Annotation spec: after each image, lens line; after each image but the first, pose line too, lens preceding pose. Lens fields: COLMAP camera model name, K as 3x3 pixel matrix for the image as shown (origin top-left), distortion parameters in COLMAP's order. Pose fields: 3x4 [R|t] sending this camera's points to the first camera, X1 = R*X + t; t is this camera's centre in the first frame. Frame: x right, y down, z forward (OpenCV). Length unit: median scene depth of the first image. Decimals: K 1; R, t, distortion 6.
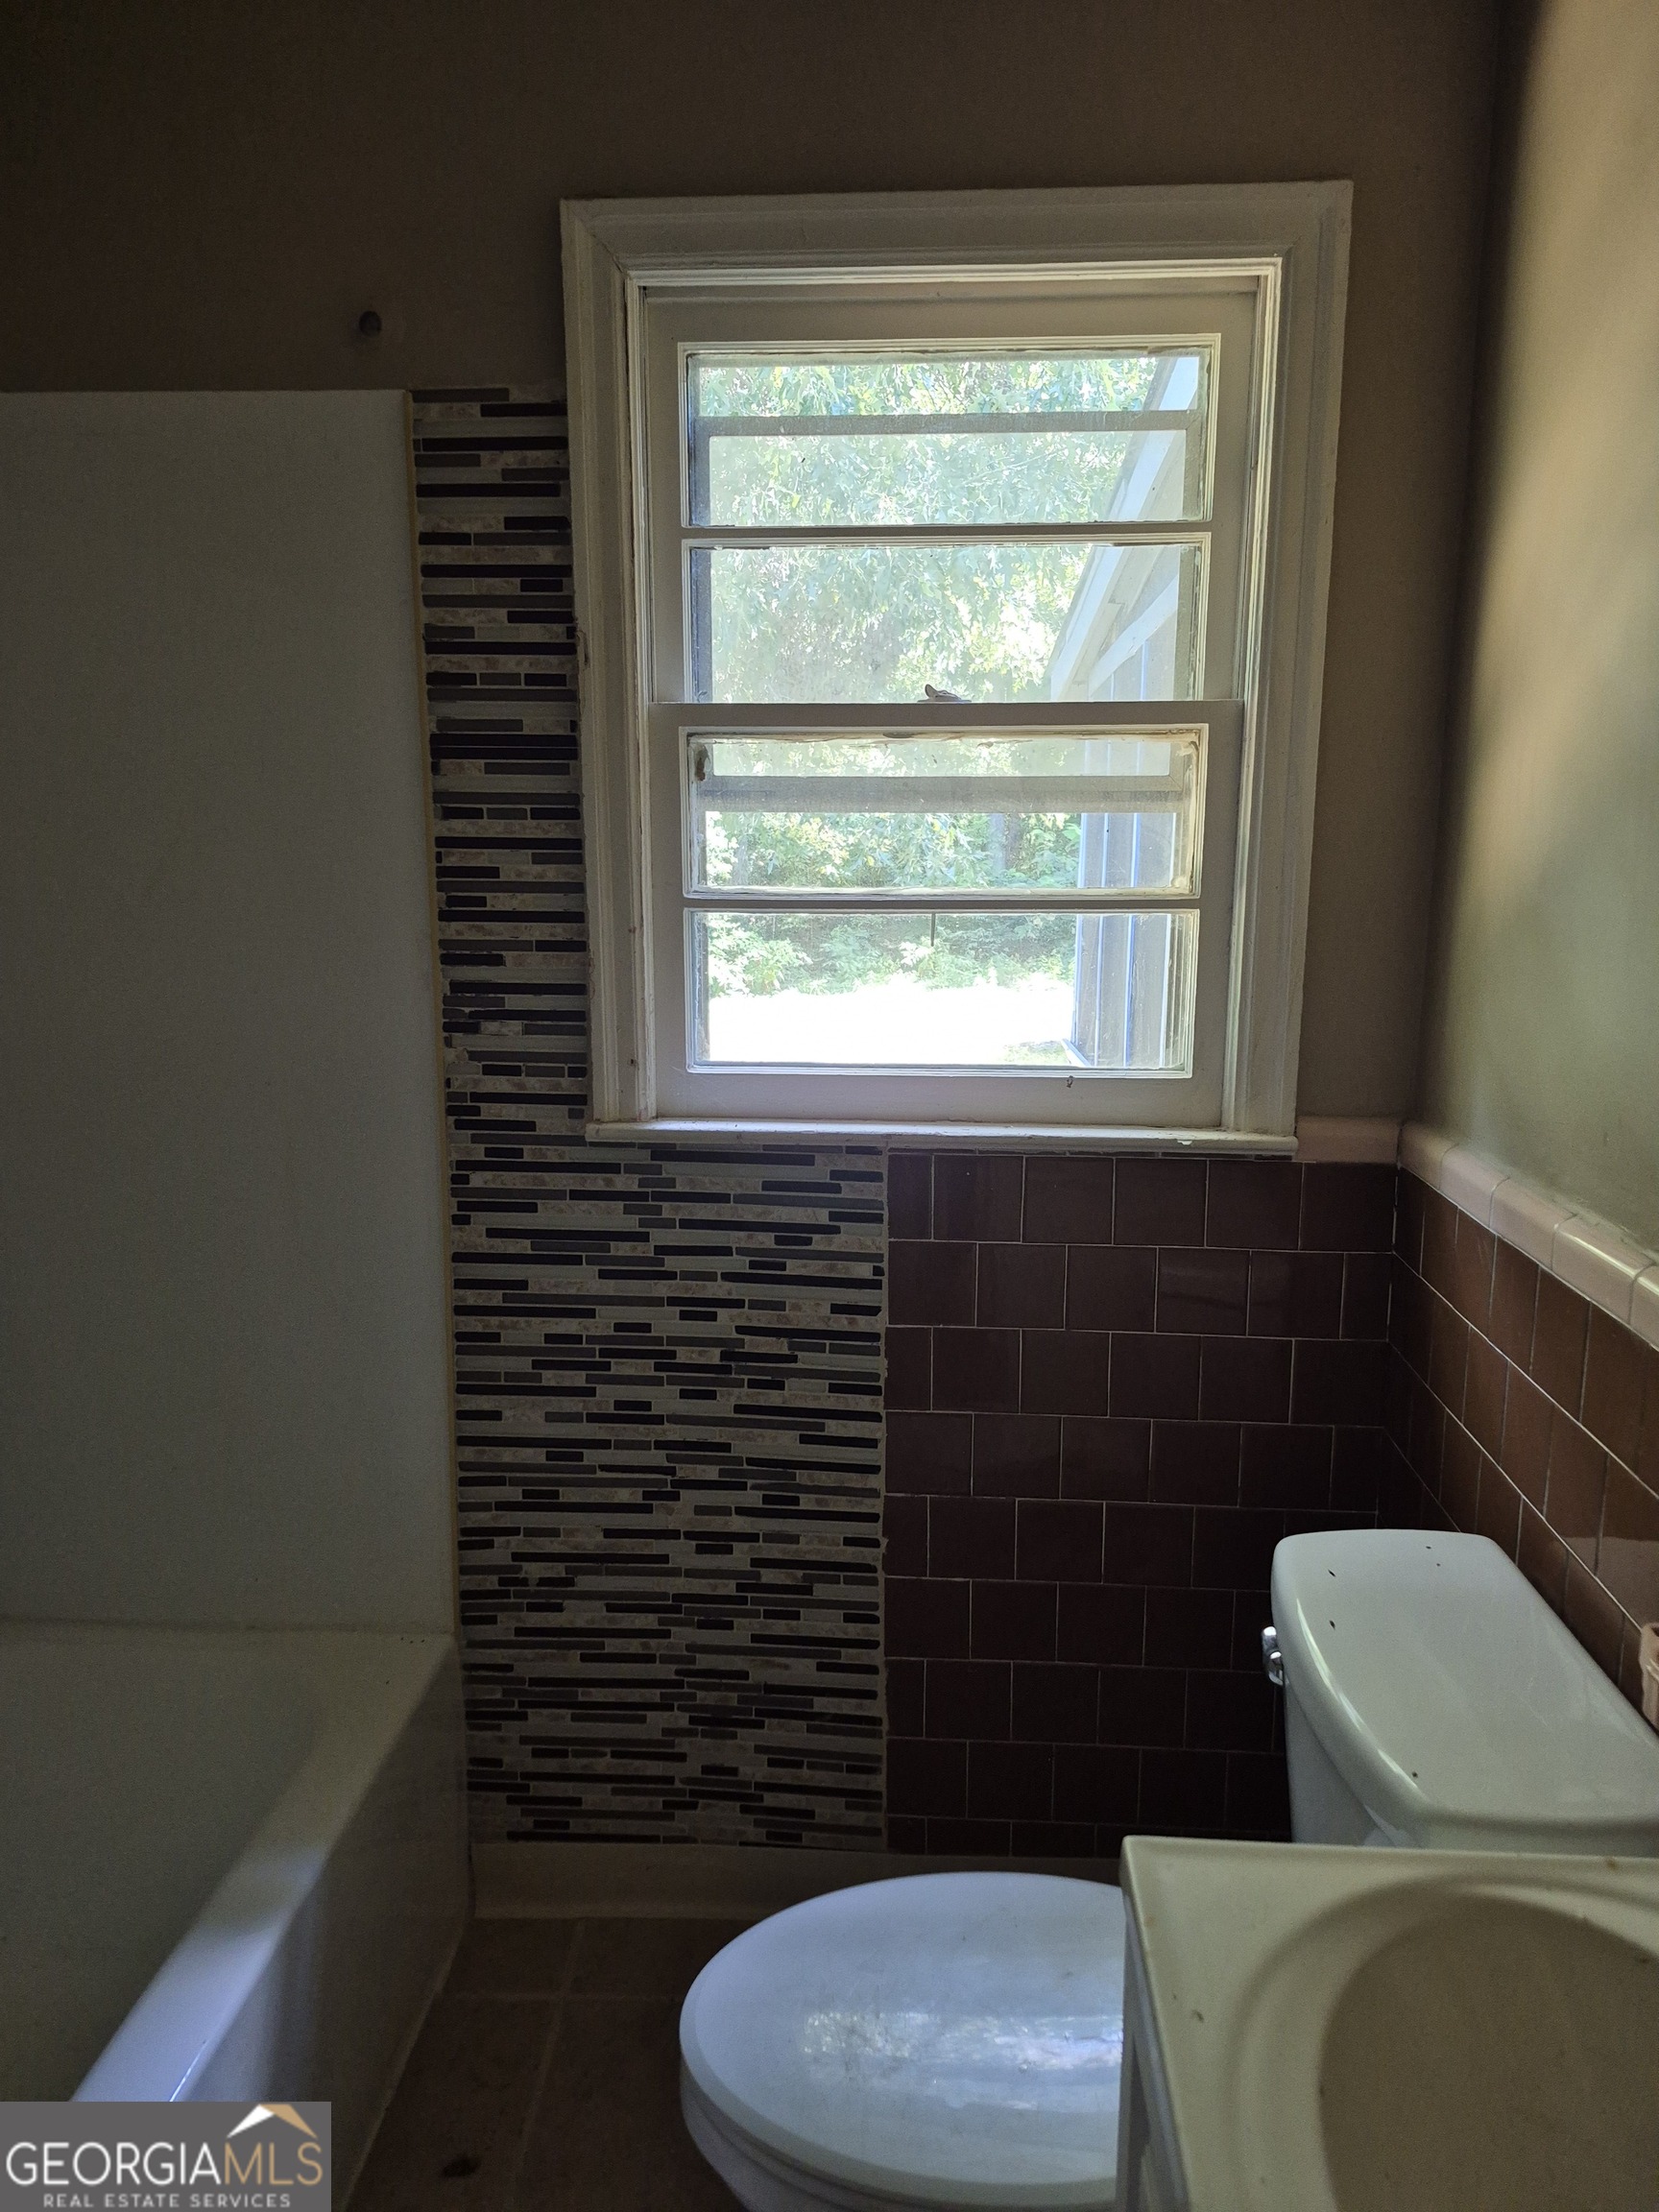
lens RADIAL K [[1533.7, 0, 853.5], [0, 1533.7, 1089.5], [0, 0, 1]] dist [0.070081, -0.070721]
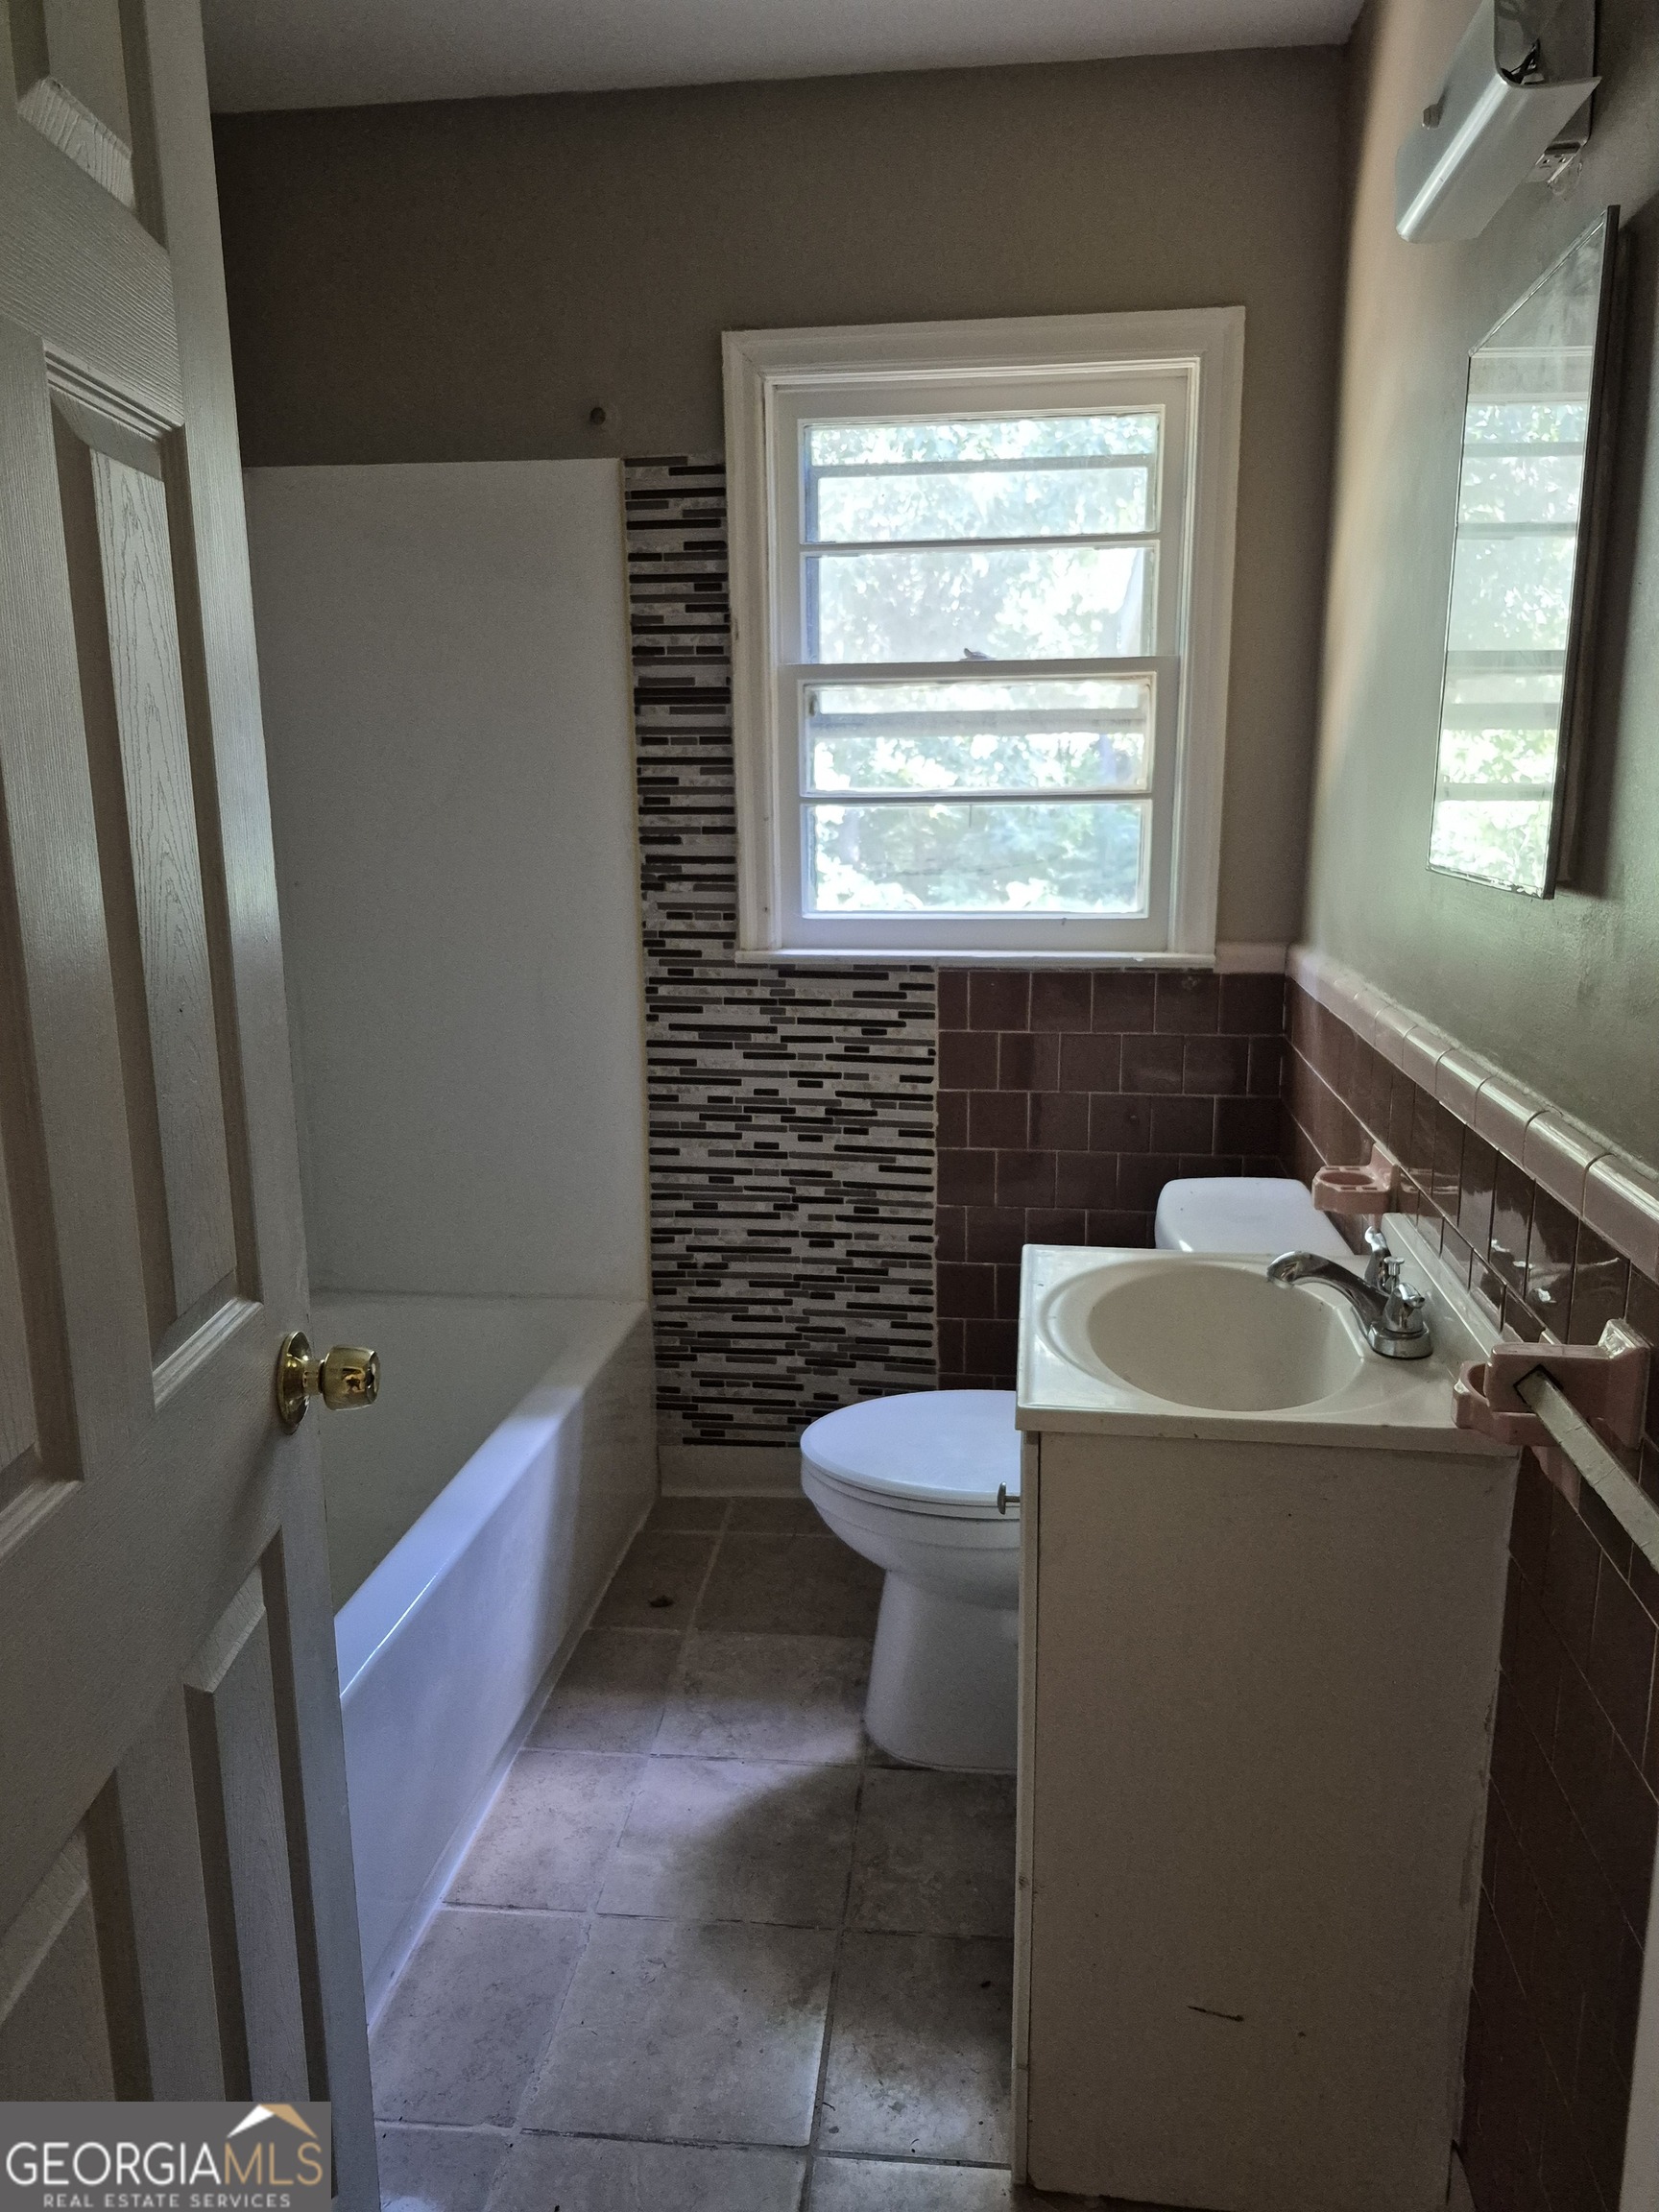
lens RADIAL K [[1533.7, 0, 840.7], [0, 1533.7, 1102.9], [0, 0, 1]] dist [0.070081, -0.070721]
pose [[0.996964, 0.004850, -0.077713, 0.043380], [-0.001339, 0.998979, 0.045167, 0.100602], [0.077853, -0.044925, 0.995952, -0.475262]]
